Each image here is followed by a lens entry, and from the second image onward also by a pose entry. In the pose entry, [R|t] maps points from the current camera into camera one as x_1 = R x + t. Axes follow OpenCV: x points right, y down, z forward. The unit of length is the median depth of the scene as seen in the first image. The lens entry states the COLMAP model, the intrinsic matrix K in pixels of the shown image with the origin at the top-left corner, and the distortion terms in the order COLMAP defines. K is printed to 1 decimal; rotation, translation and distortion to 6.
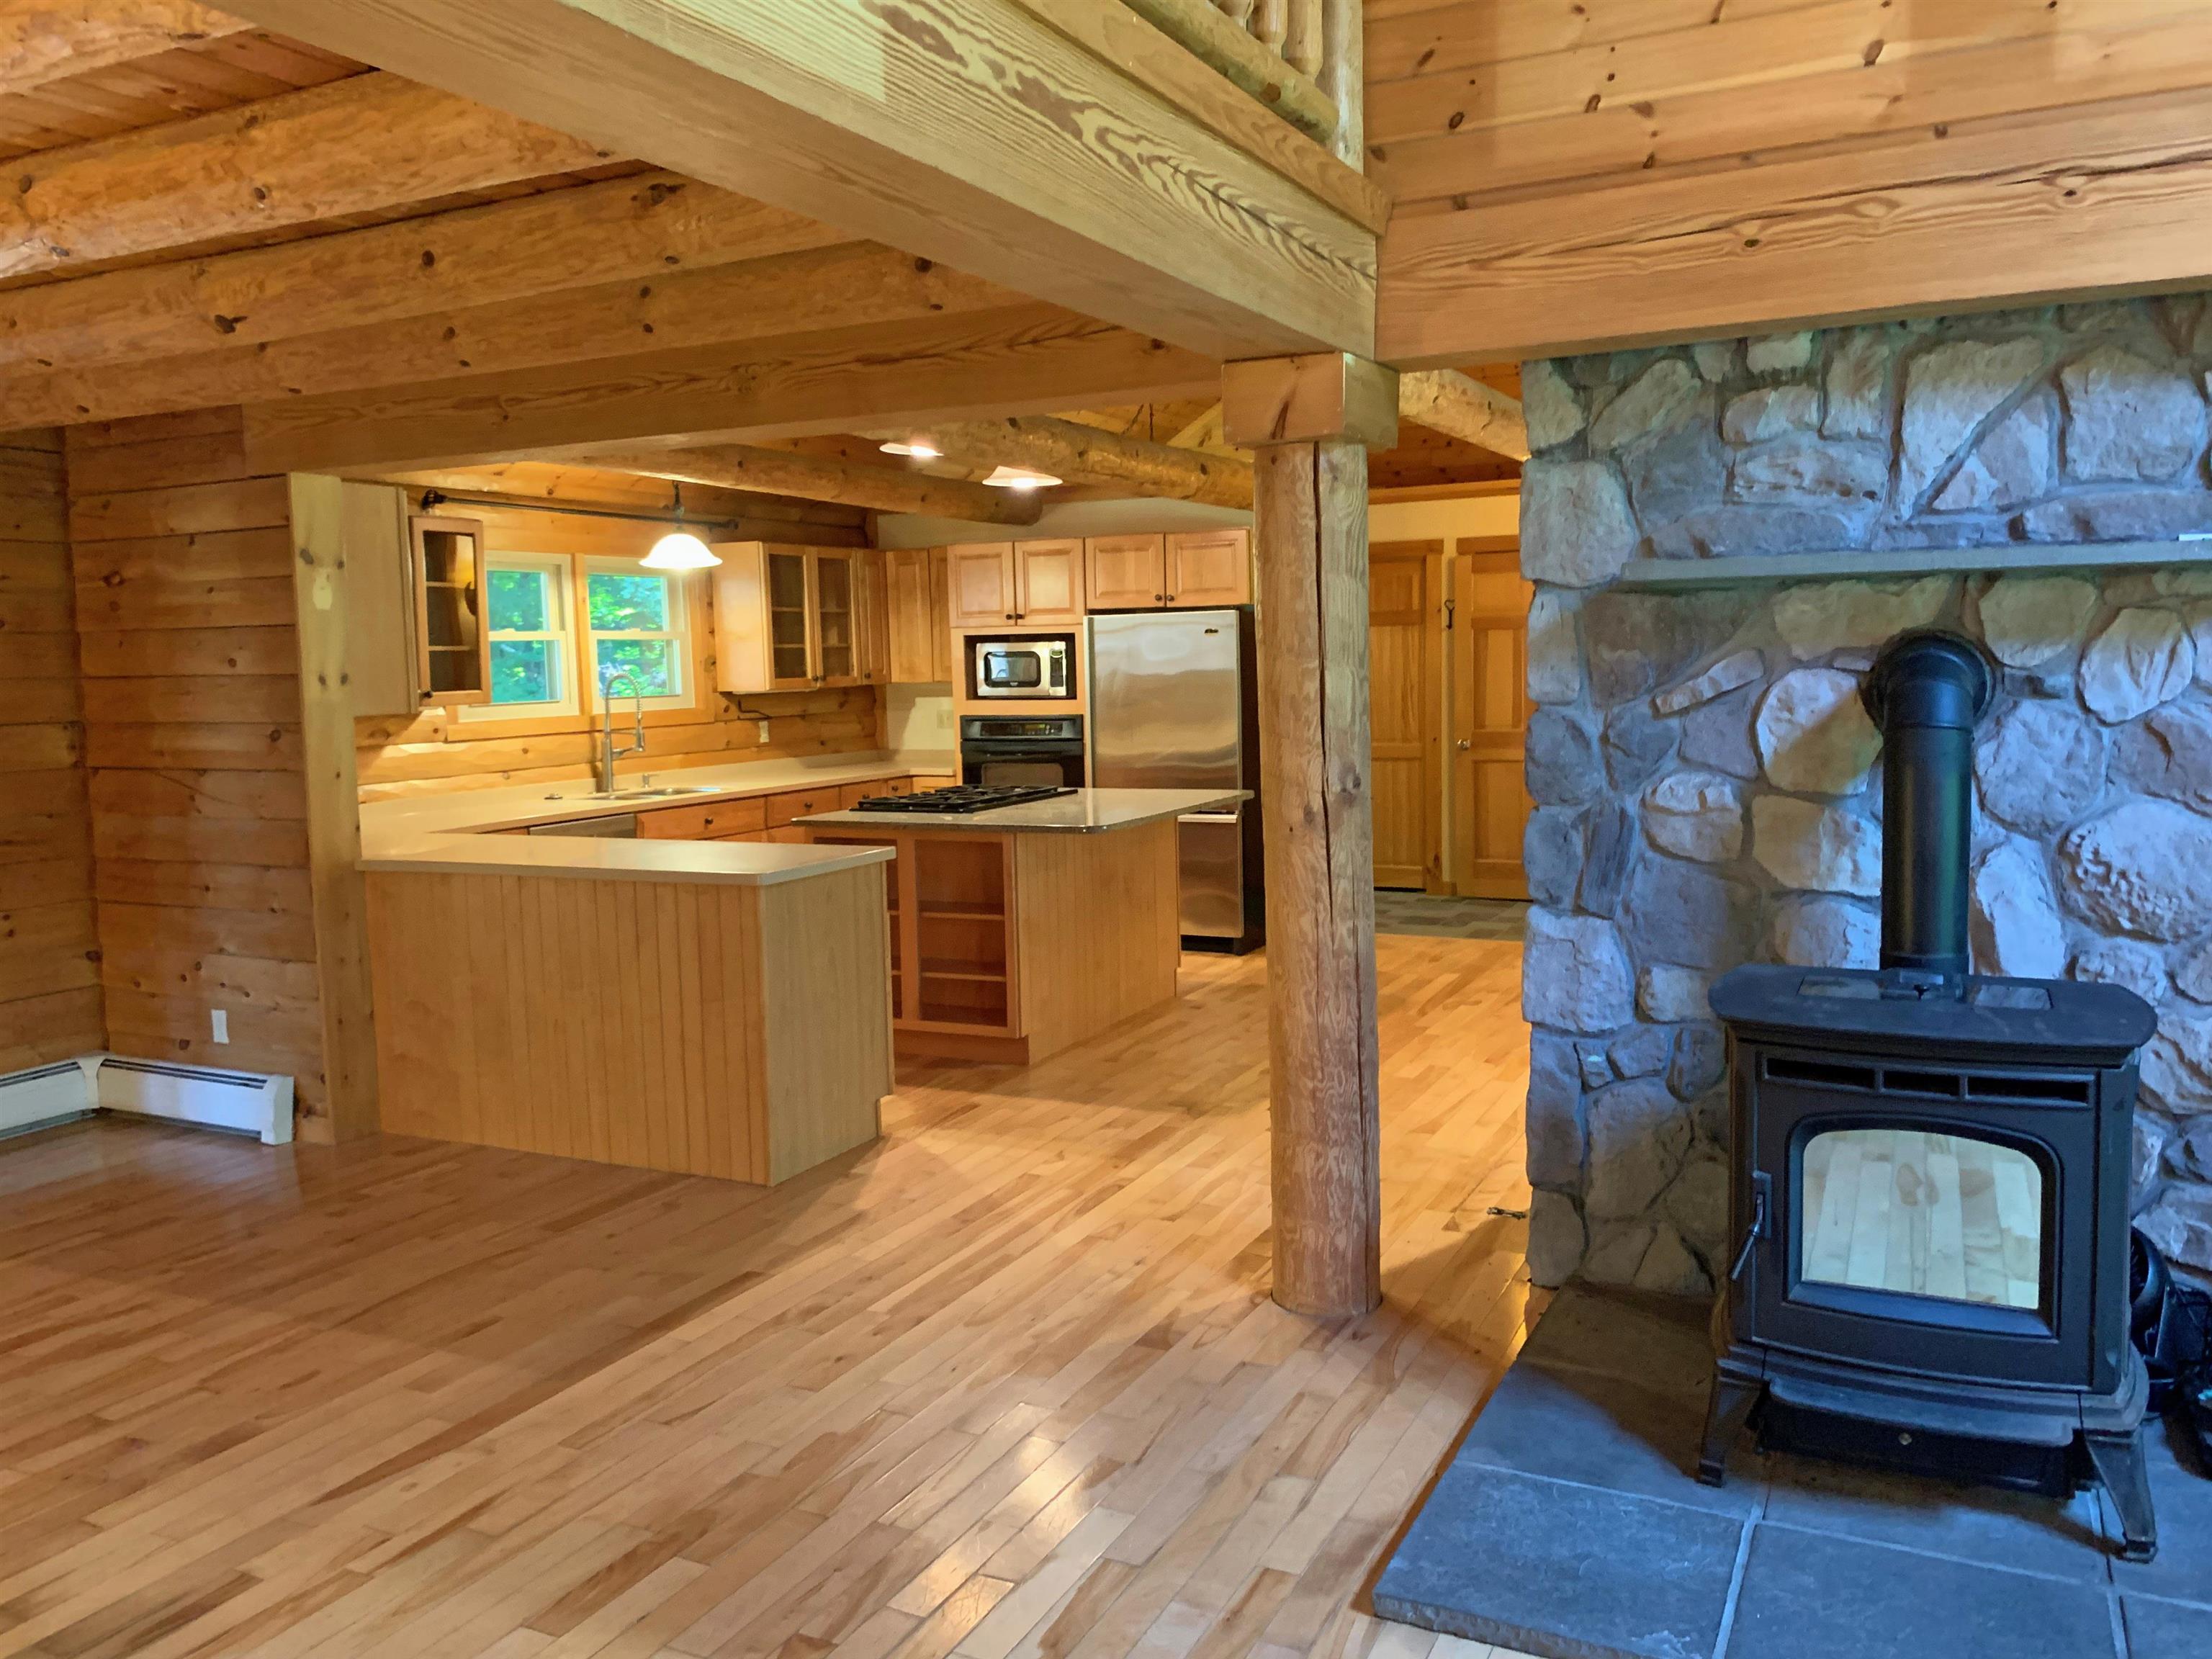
lens RADIAL K [[1714.2, 0, 1115.5], [0, 1714.2, 816.5], [0, 0, 1]] dist [0.067935, -0.052243]
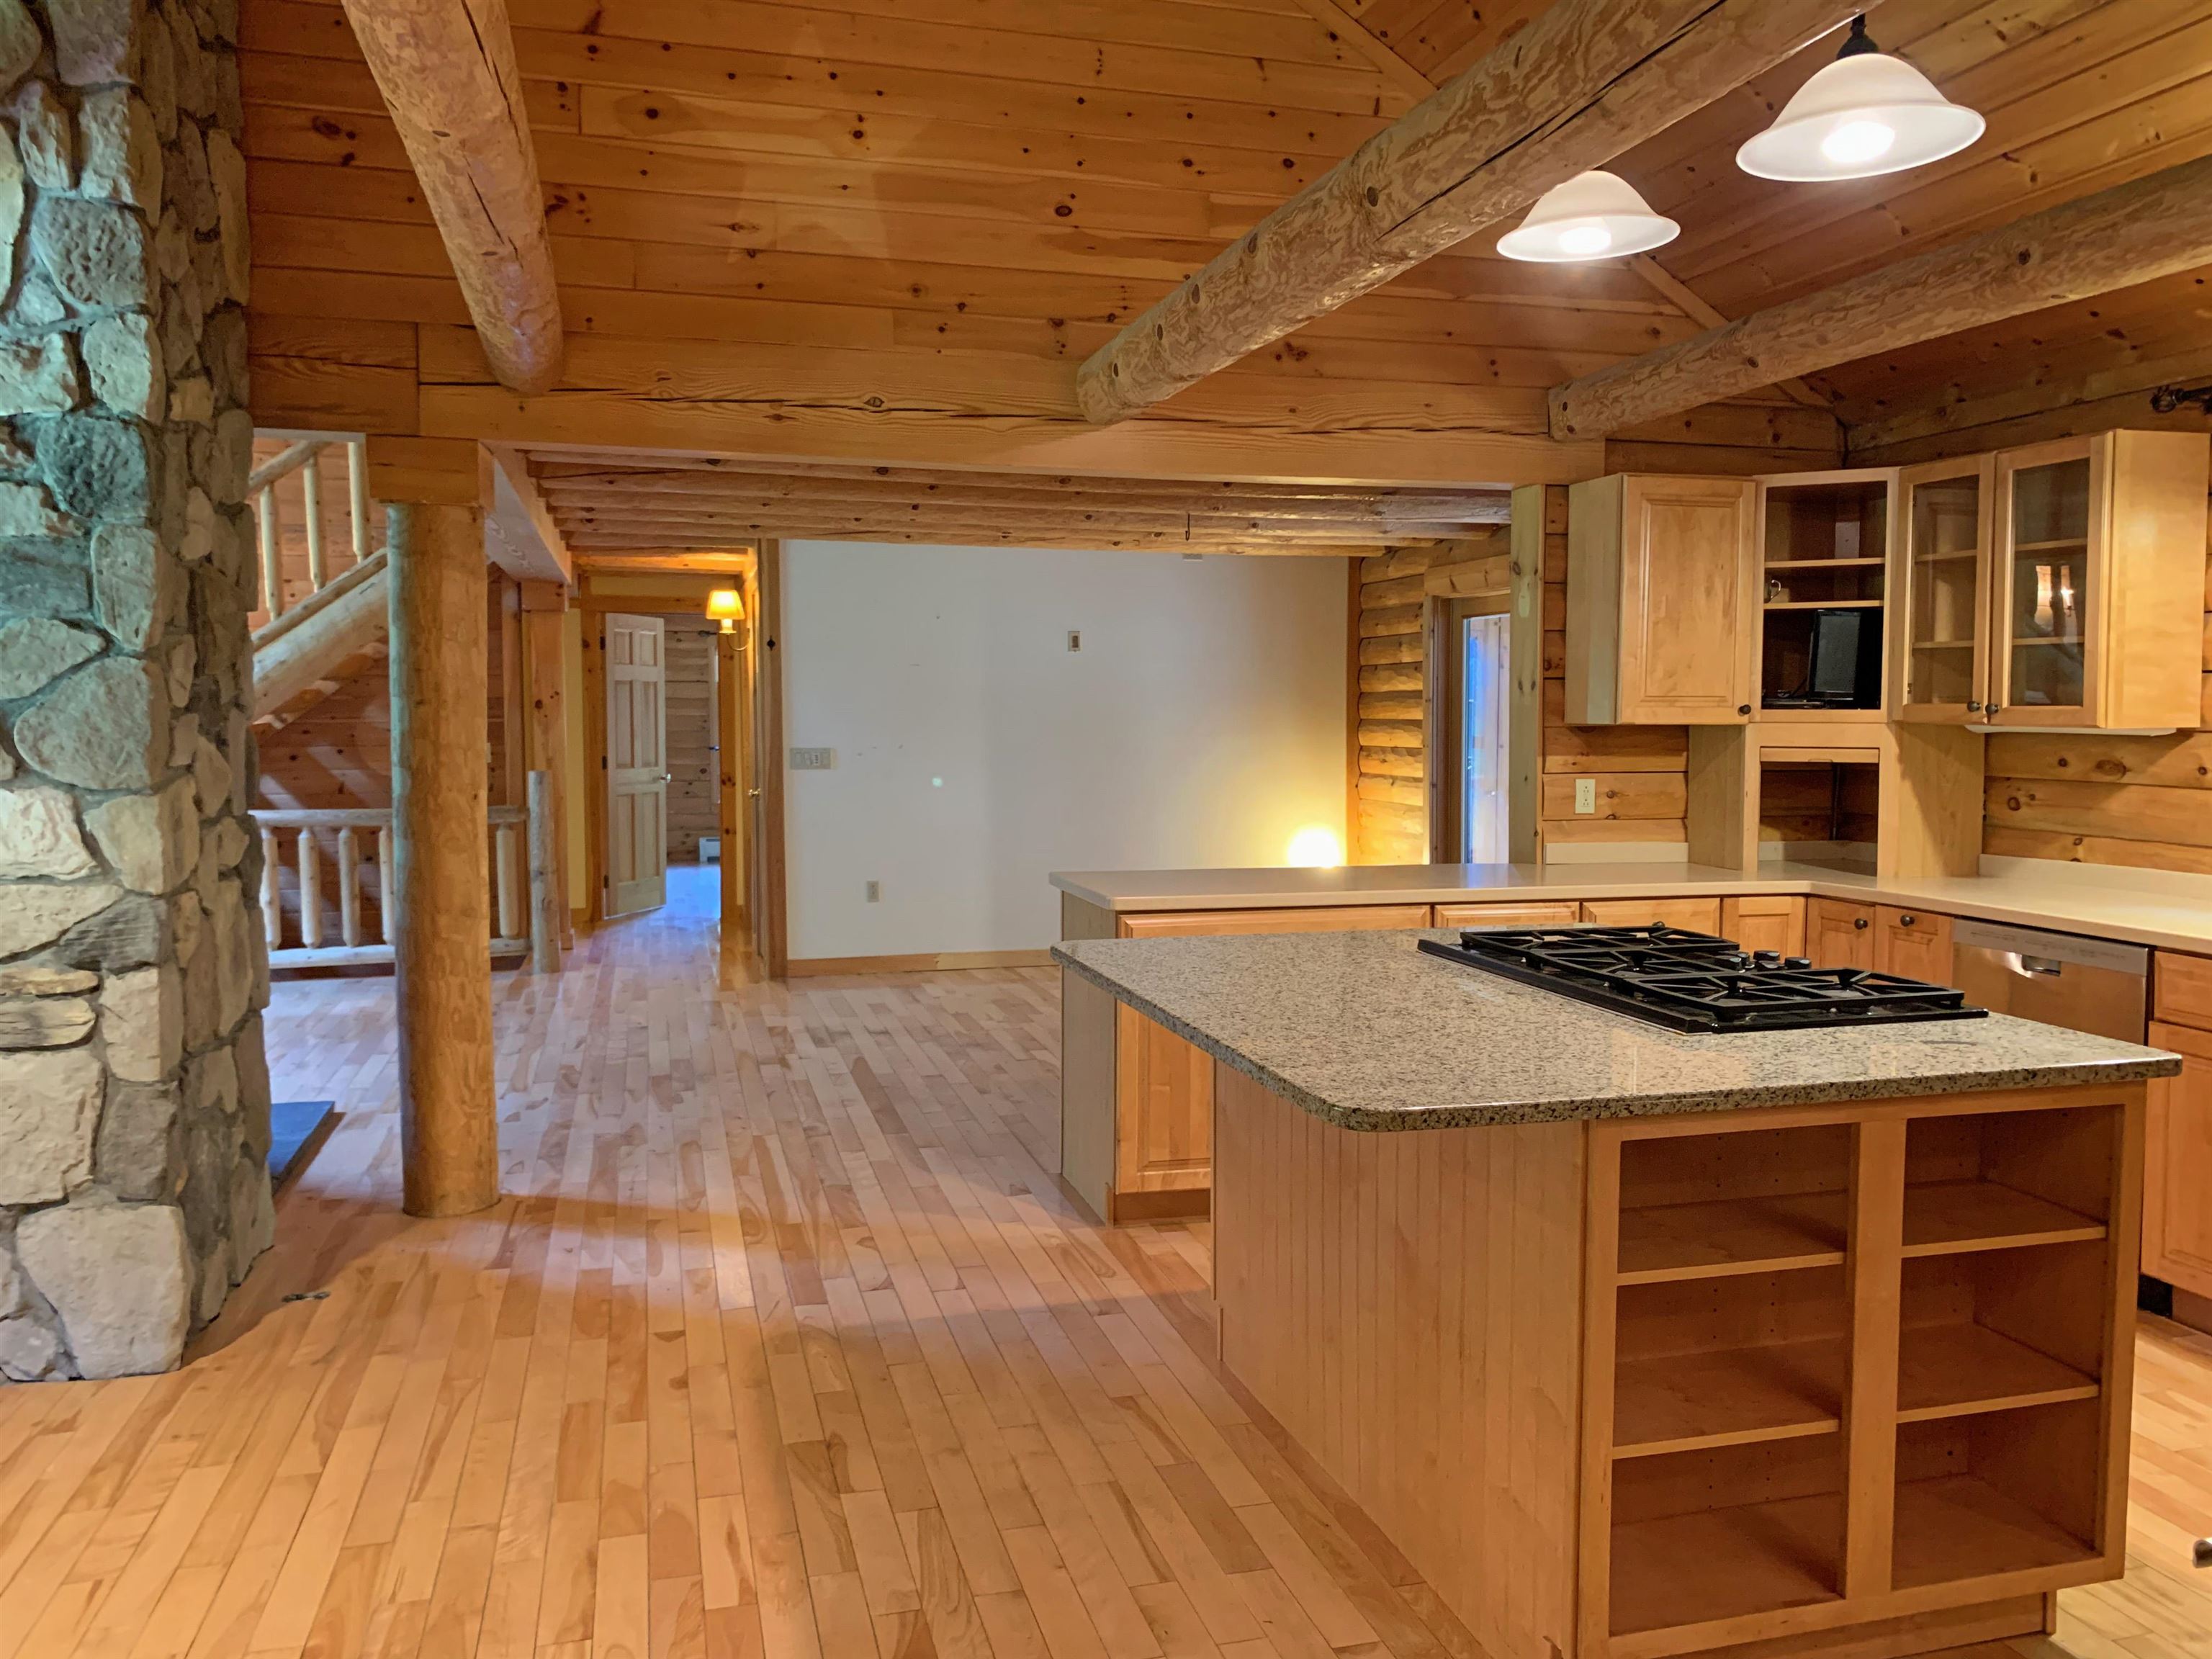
lens RADIAL K [[1714.2, 0, 1112.2], [0, 1714.2, 822.2], [0, 0, 1]] dist [0.067935, -0.052243]
pose [[-0.754937, 0.074770, -0.651520, 0.474990], [-0.040622, 0.986240, 0.160254, -0.179557], [0.654537, 0.147448, -0.741512, 1.875906]]
